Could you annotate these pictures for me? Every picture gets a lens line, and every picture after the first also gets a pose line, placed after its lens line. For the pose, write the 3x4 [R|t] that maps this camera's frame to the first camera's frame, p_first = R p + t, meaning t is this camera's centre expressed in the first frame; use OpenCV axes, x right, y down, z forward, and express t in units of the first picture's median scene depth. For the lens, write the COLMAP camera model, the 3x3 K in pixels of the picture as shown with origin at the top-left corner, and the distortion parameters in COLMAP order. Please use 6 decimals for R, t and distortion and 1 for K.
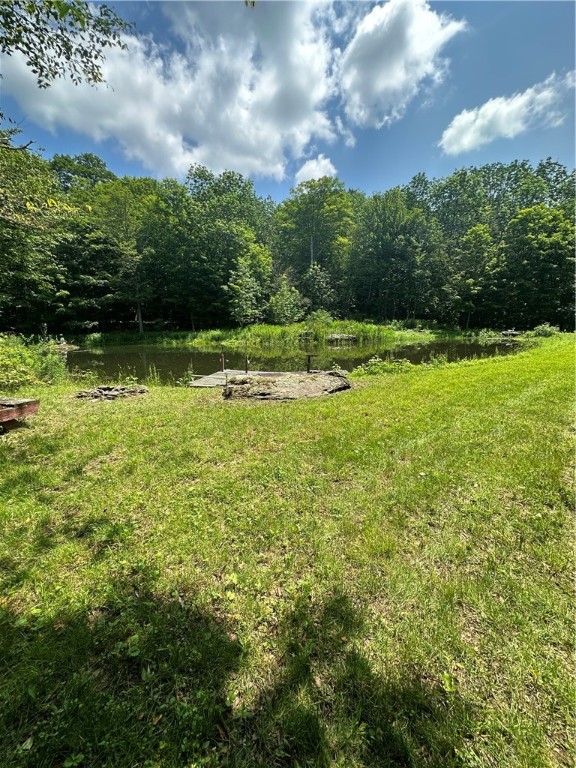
lens RADIAL K [[306.0, 0, 288.3], [0, 306.0, 384.0], [0, 0, 1]] dist [-0.003492, -0.000343]
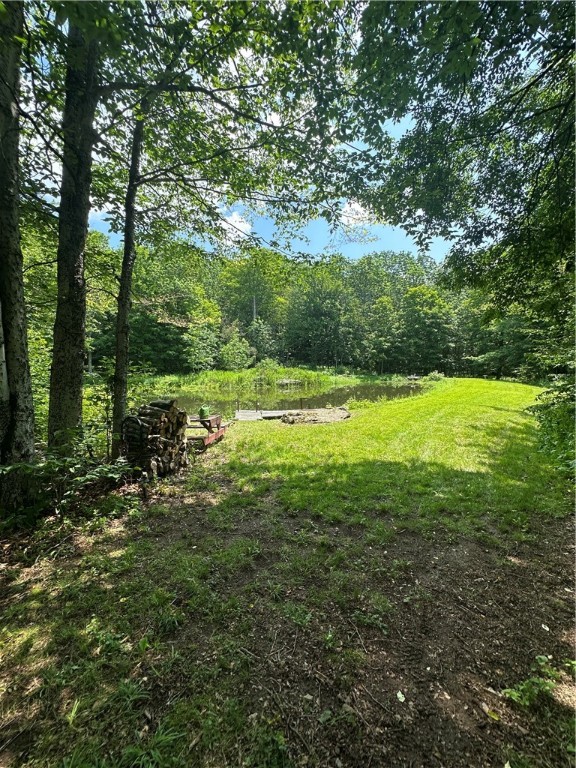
lens RADIAL K [[306.0, 0, 291.2], [0, 306.0, 379.6], [0, 0, 1]] dist [-0.003492, -0.000343]
pose [[0.967067, -0.004723, 0.254477, -0.106225], [0.042953, 0.988516, -0.144882, 0.008072], [-0.250870, 0.151041, 0.956165, -0.116519]]
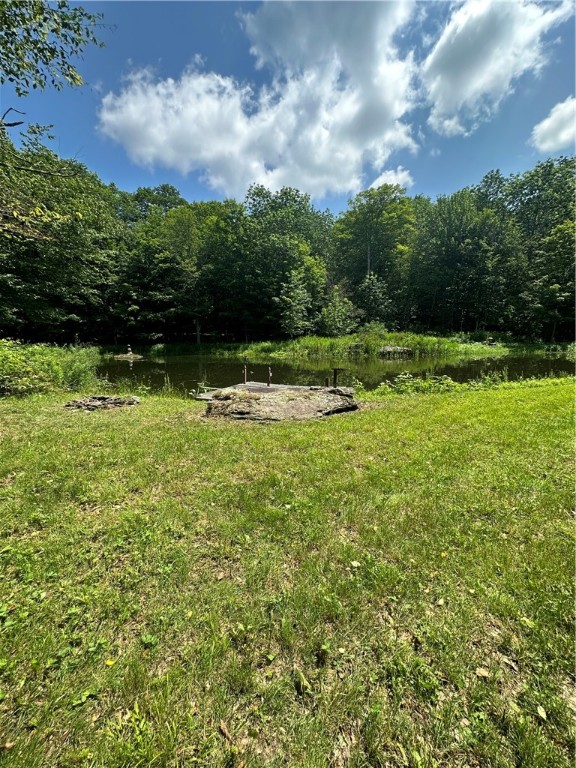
lens RADIAL K [[306.0, 0, 287.7], [0, 306.0, 384.2], [0, 0, 1]] dist [-0.003492, -0.000343]
pose [[0.980420, 0.032129, -0.194279, 0.033423], [-0.039700, 0.998591, -0.035200, -0.003554], [0.192874, 0.042224, 0.980315, 0.027268]]
